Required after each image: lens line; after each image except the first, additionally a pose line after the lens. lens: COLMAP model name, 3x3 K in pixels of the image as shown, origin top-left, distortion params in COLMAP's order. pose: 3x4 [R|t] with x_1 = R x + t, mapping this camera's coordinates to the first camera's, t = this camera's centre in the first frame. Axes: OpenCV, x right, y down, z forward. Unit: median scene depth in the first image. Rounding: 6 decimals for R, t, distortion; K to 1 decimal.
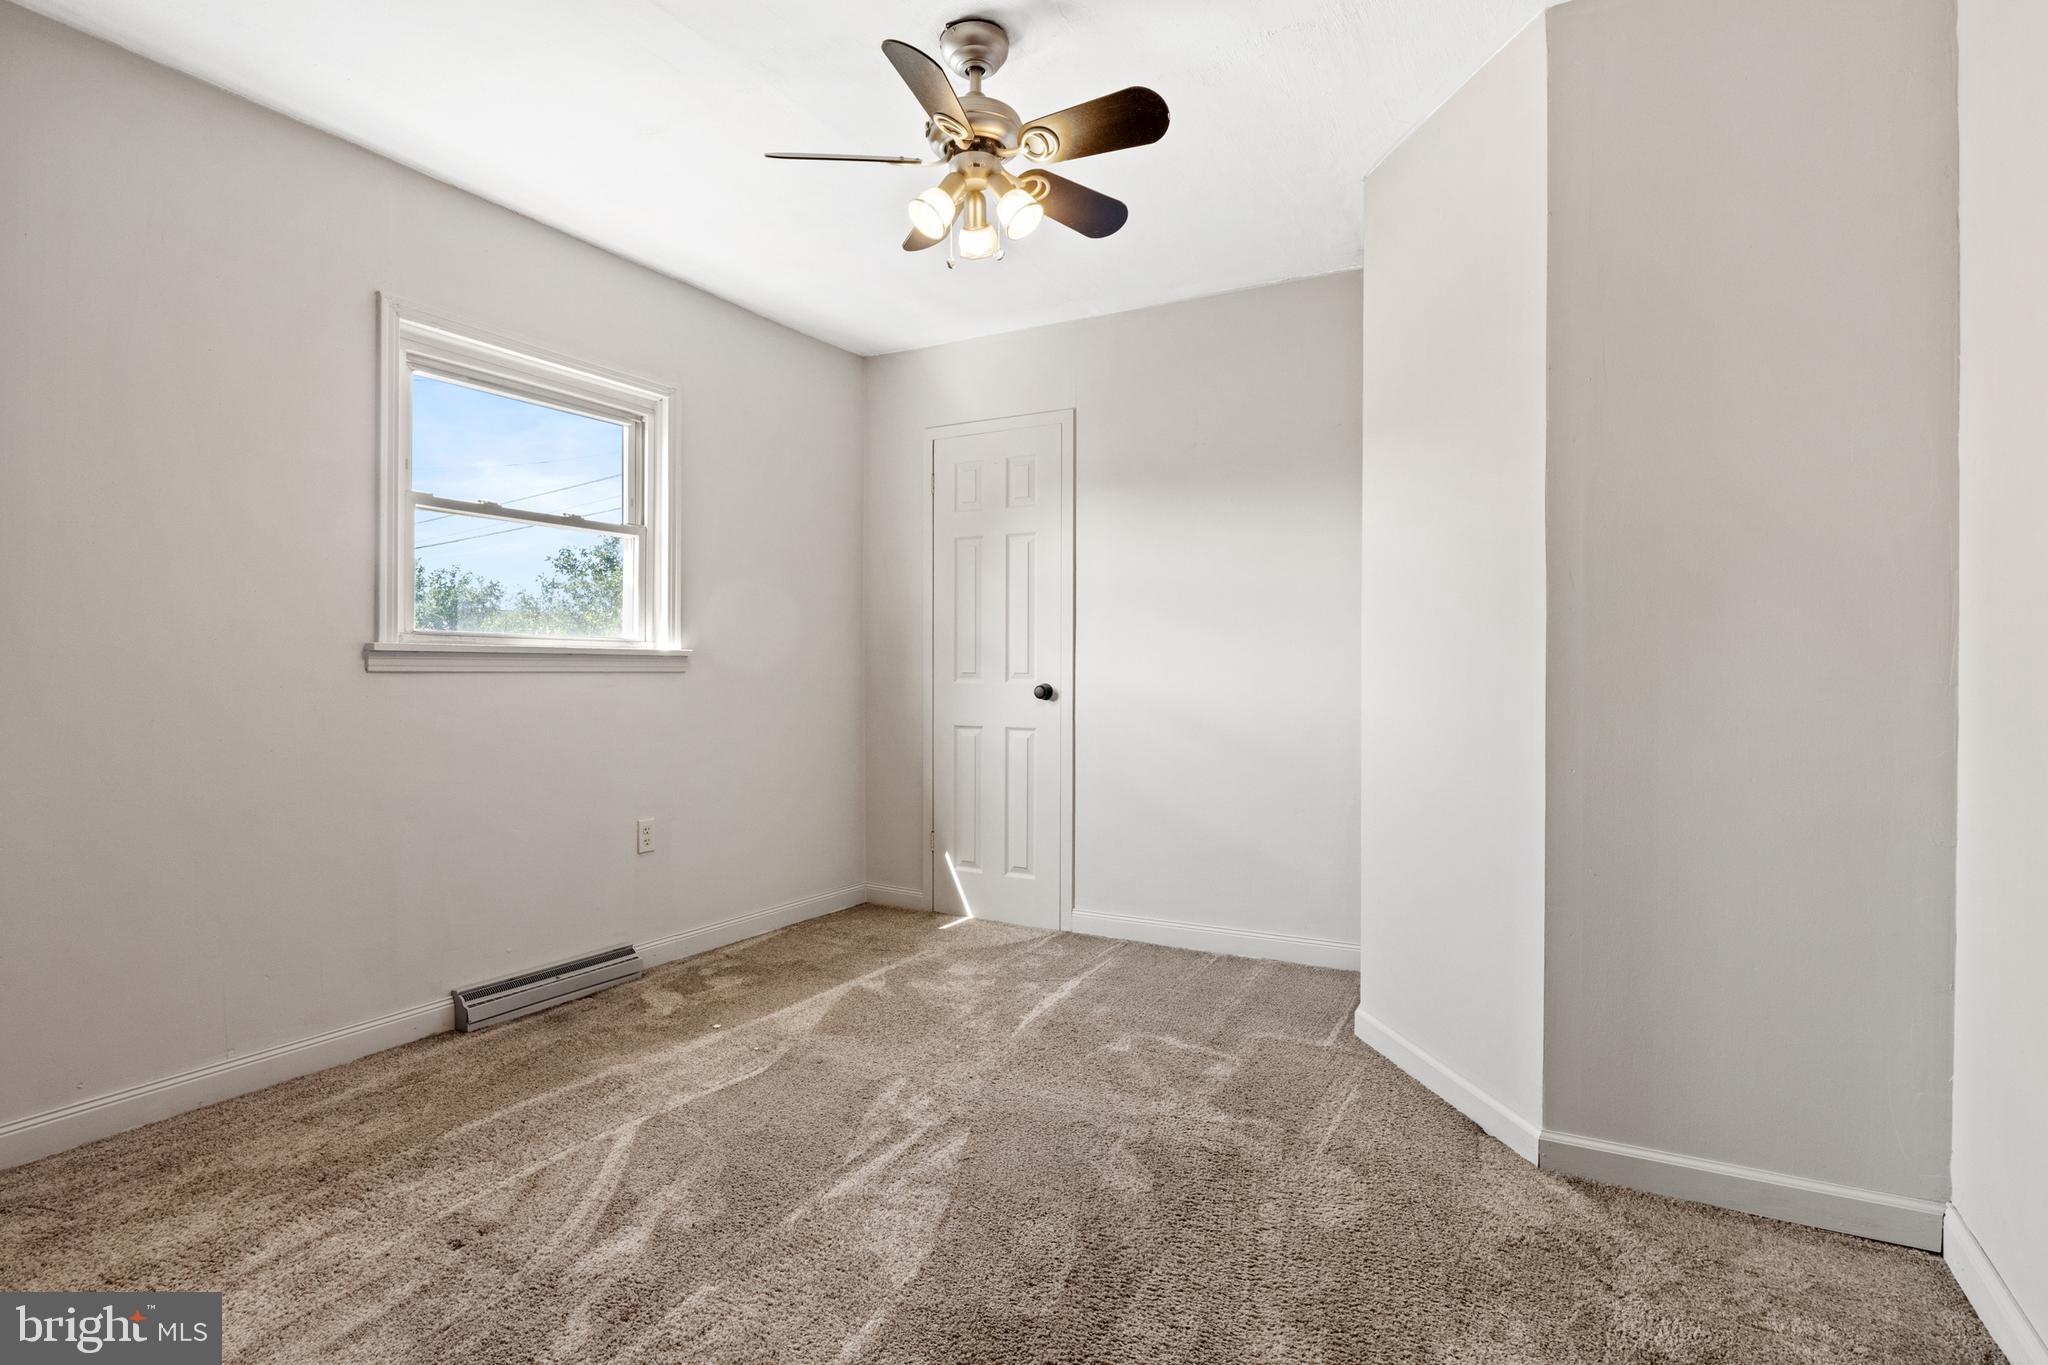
lens RADIAL K [[1039.9, 0, 1021.6], [0, 1039.9, 677.4], [0, 0, 1]] dist [-0.005256, 0.001117]
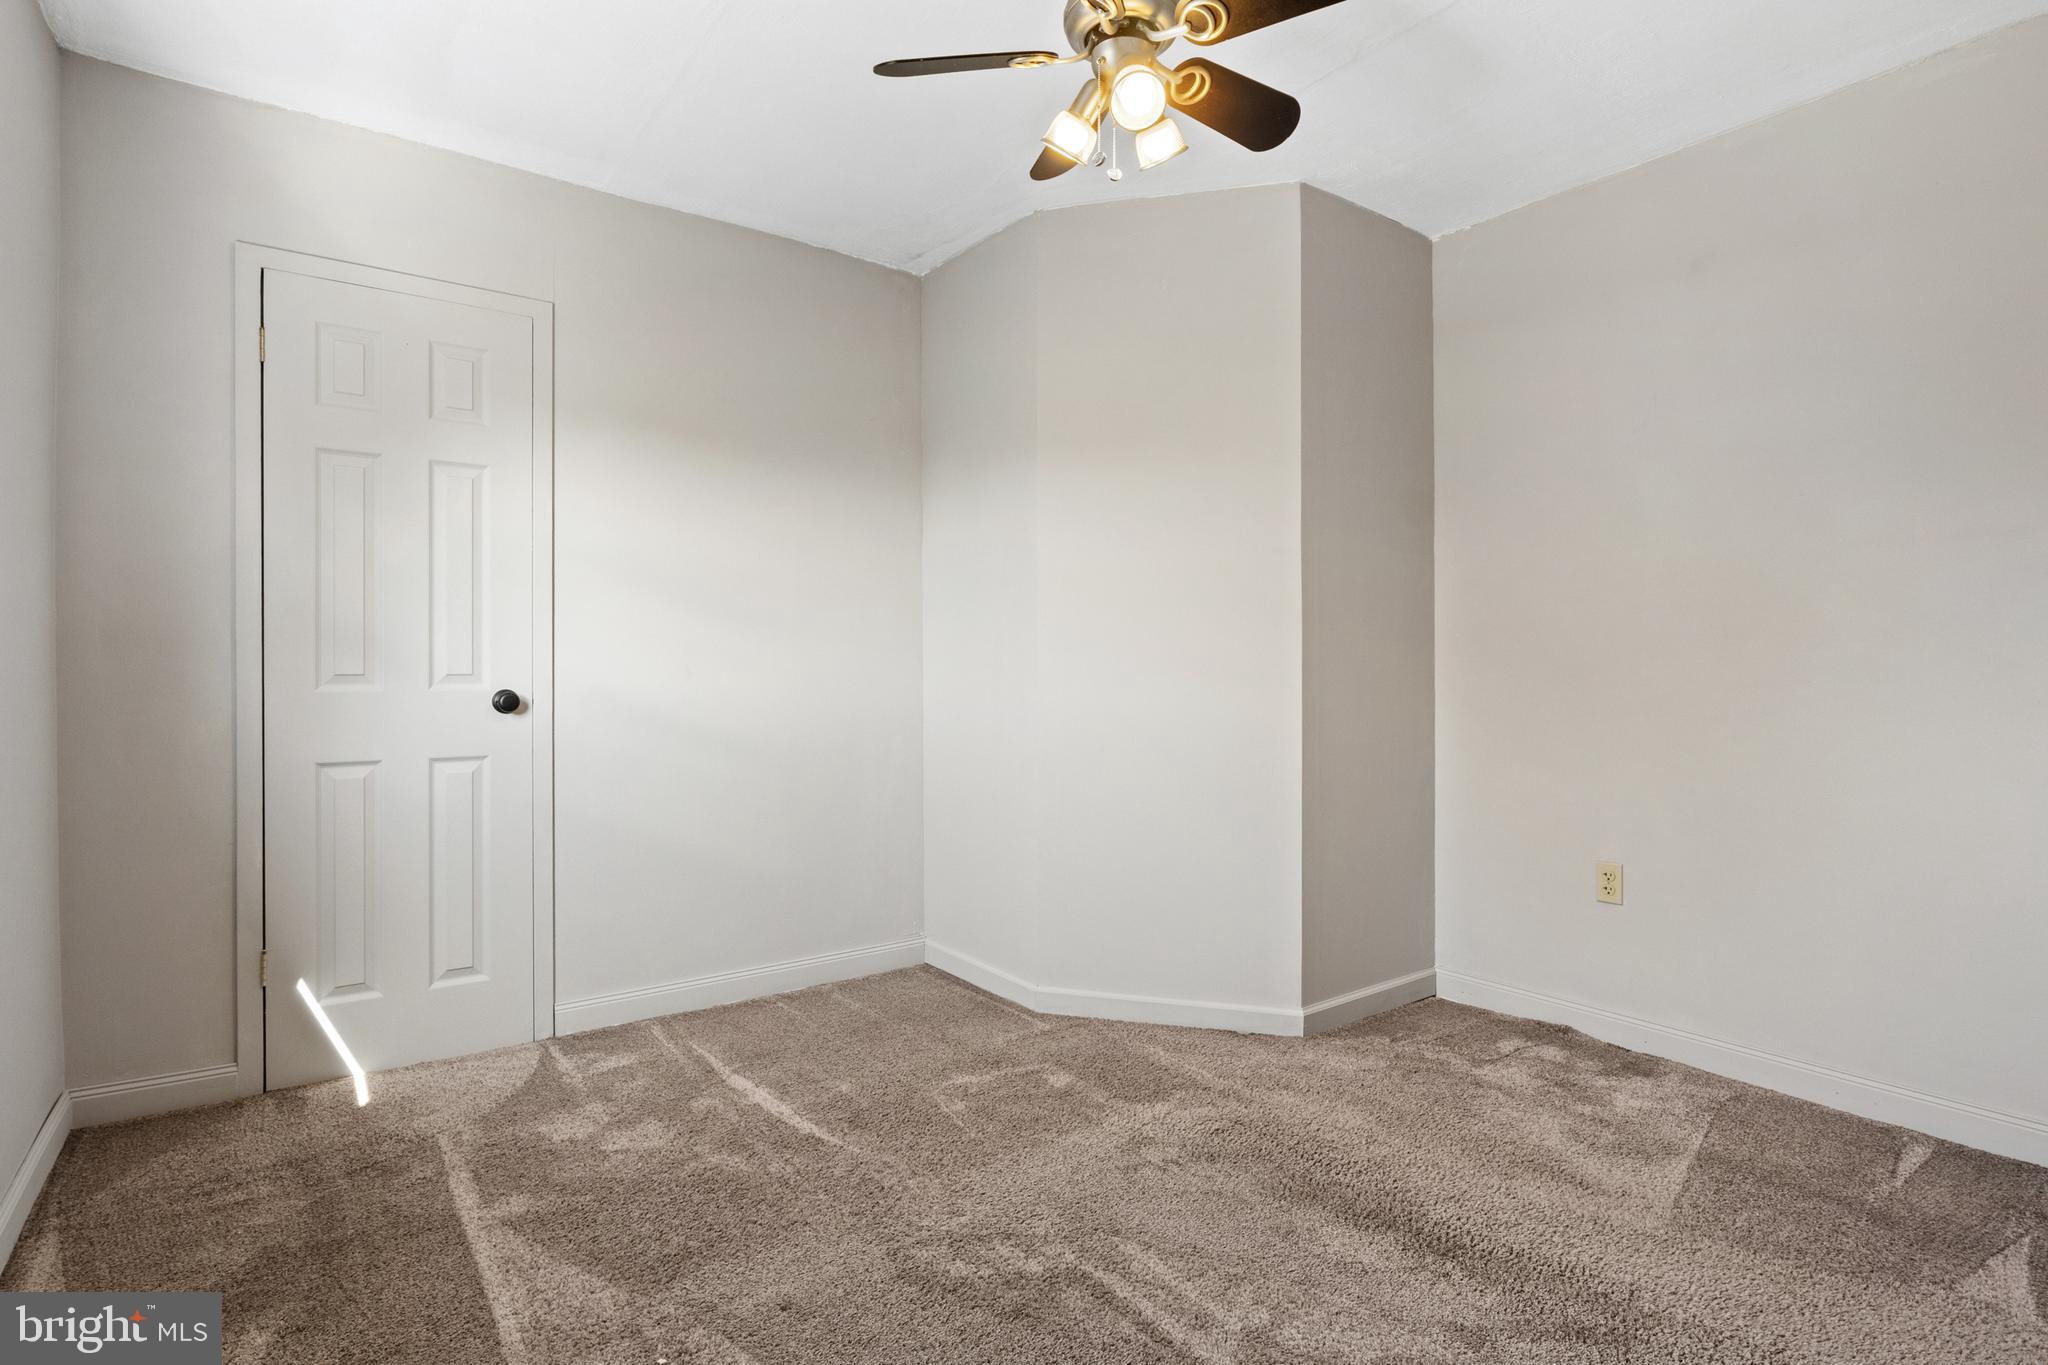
lens RADIAL K [[1039.9, 0, 1022.7], [0, 1039.9, 672.1], [0, 0, 1]] dist [-0.005256, 0.001117]
pose [[0.407067, -0.006912, 0.913372, -0.564455], [0.005363, 0.999972, 0.005177, -0.008567], [-0.913383, 0.002791, 0.407093, 0.498872]]
